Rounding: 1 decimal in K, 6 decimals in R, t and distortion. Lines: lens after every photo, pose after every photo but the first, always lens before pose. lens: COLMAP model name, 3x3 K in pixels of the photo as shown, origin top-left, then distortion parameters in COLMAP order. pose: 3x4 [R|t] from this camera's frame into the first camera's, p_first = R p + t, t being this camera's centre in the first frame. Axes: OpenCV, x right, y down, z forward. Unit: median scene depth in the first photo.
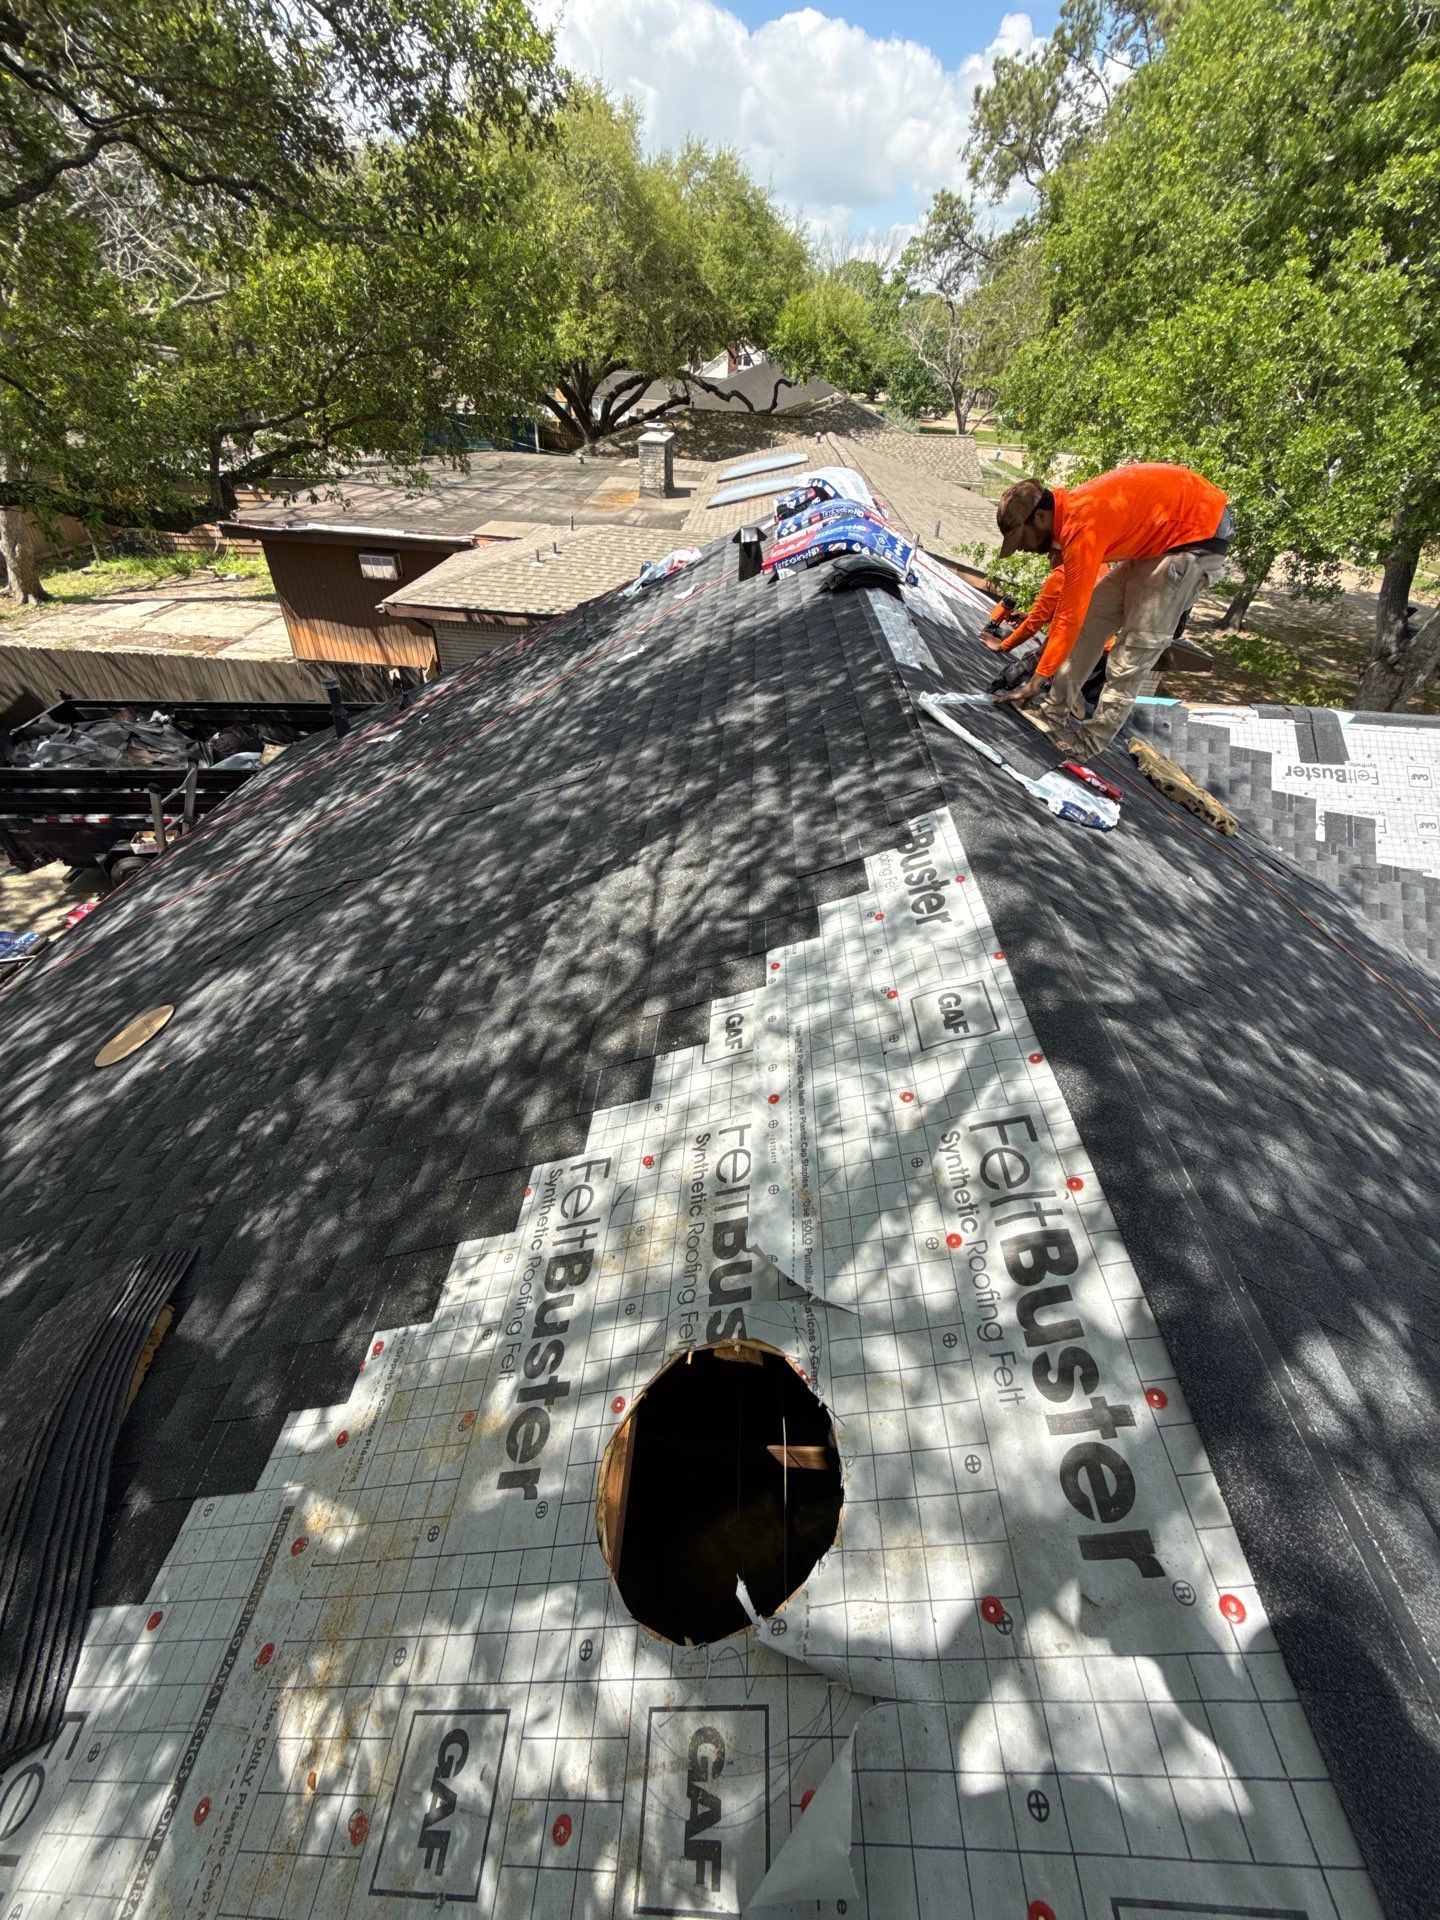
lens RADIAL K [[775.8, 0, 720.0], [0, 775.8, 960.0], [0, 0, 1]] dist [0.001373, -0.000158]
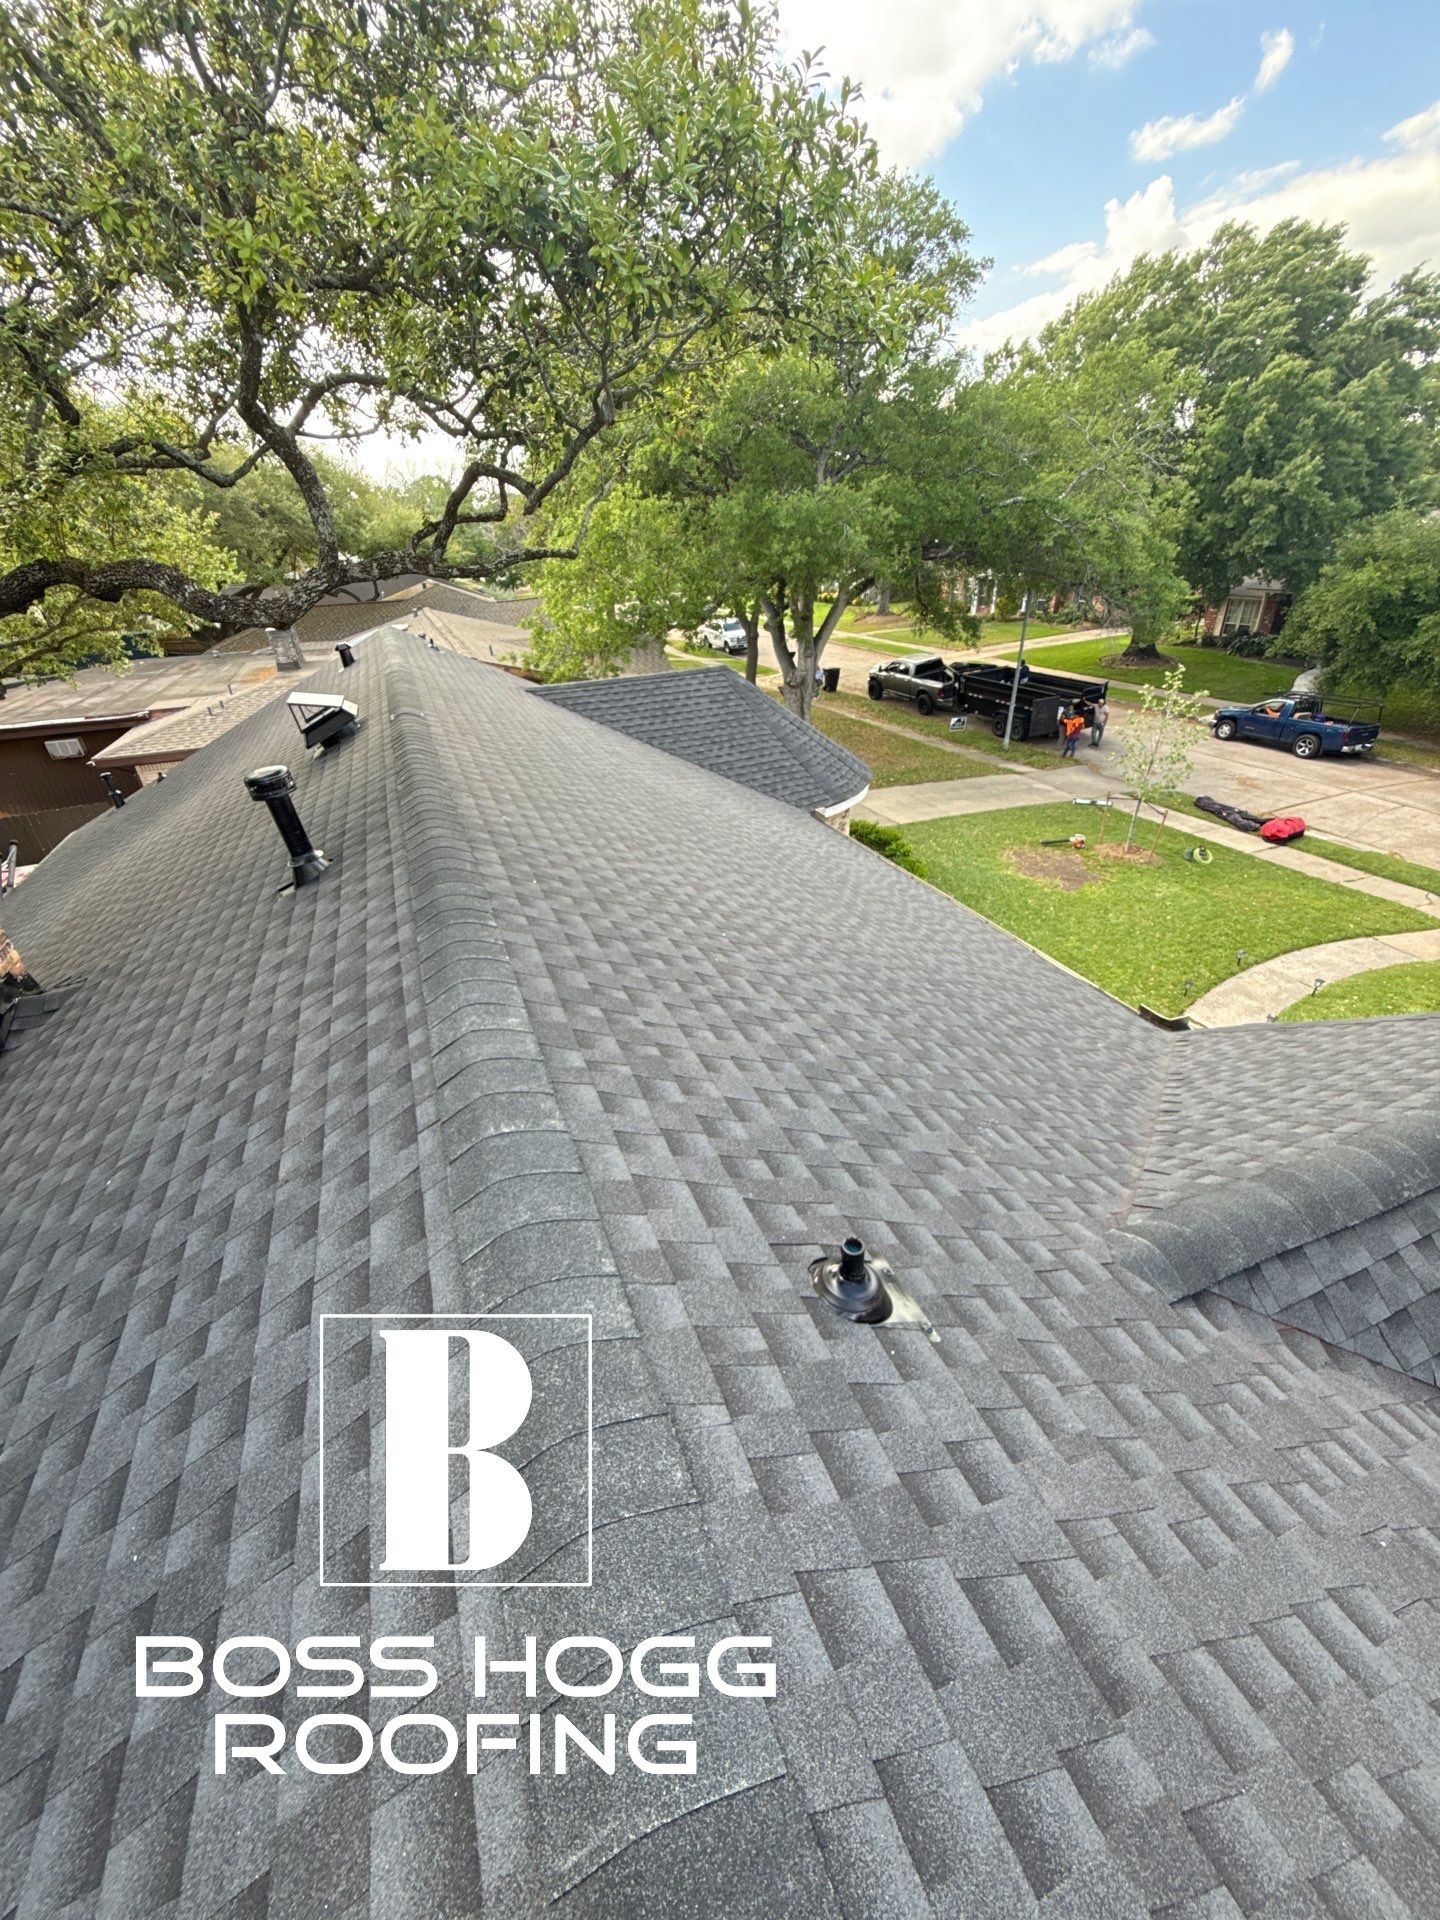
lens RADIAL K [[775.8, 0, 720.0], [0, 775.8, 960.0], [0, 0, 1]] dist [0.001373, -0.000158]
pose [[0.906004, -0.276072, 0.320844, 0.019709], [0.324995, 0.939361, -0.109447, 0.300529], [-0.271173, 0.203432, 0.940787, -0.401595]]
